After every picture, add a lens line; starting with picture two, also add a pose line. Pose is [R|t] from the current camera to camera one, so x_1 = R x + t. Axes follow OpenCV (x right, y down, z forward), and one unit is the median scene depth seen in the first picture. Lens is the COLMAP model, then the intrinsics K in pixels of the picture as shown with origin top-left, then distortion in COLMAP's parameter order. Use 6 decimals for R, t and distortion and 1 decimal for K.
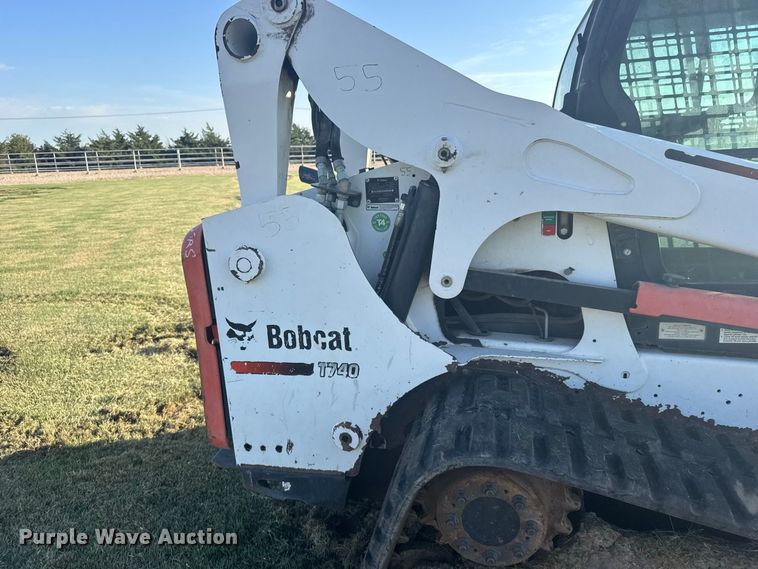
lens RADIAL K [[511.5, 0, 379.0], [0, 511.5, 284.5], [0, 0, 1]] dist [0.114398, -0.141117]
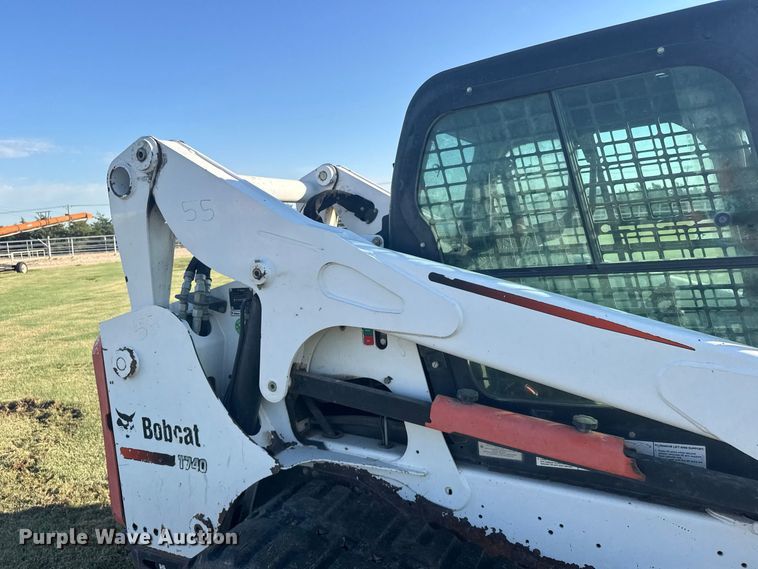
lens RADIAL K [[524.9, 0, 390.9], [0, 524.9, 284.7], [0, 0, 1]] dist [0.025830, -0.037654]
pose [[0.972610, 0.001534, -0.232436, 0.586779], [-0.031707, 0.991506, -0.126134, -0.081401], [0.230268, 0.130049, 0.964398, -0.026784]]
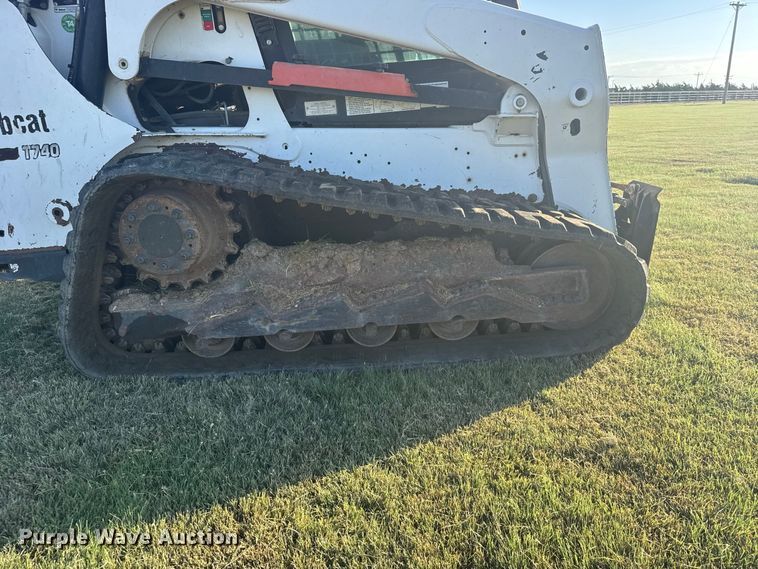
lens RADIAL K [[524.9, 0, 390.9], [0, 524.9, 284.7], [0, 0, 1]] dist [0.025830, -0.037654]
pose [[0.966890, -0.086608, 0.240048, 0.374754], [0.073742, 0.995343, 0.062089, 0.452139], [-0.244308, -0.042332, 0.968773, -0.363454]]
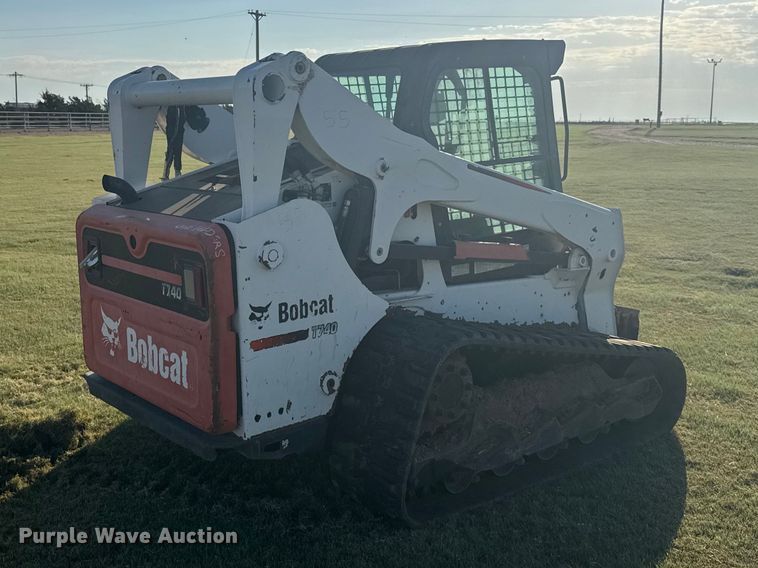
lens RADIAL K [[873.0, 0, 293.1], [0, 873.0, 252.4], [0, 0, 1]] dist [0.196993, -0.409592]
pose [[0.652003, -0.089408, 0.752927, -1.784439], [0.173979, 0.984169, -0.033792, 0.034511], [-0.737986, 0.153026, 0.657236, -0.430483]]
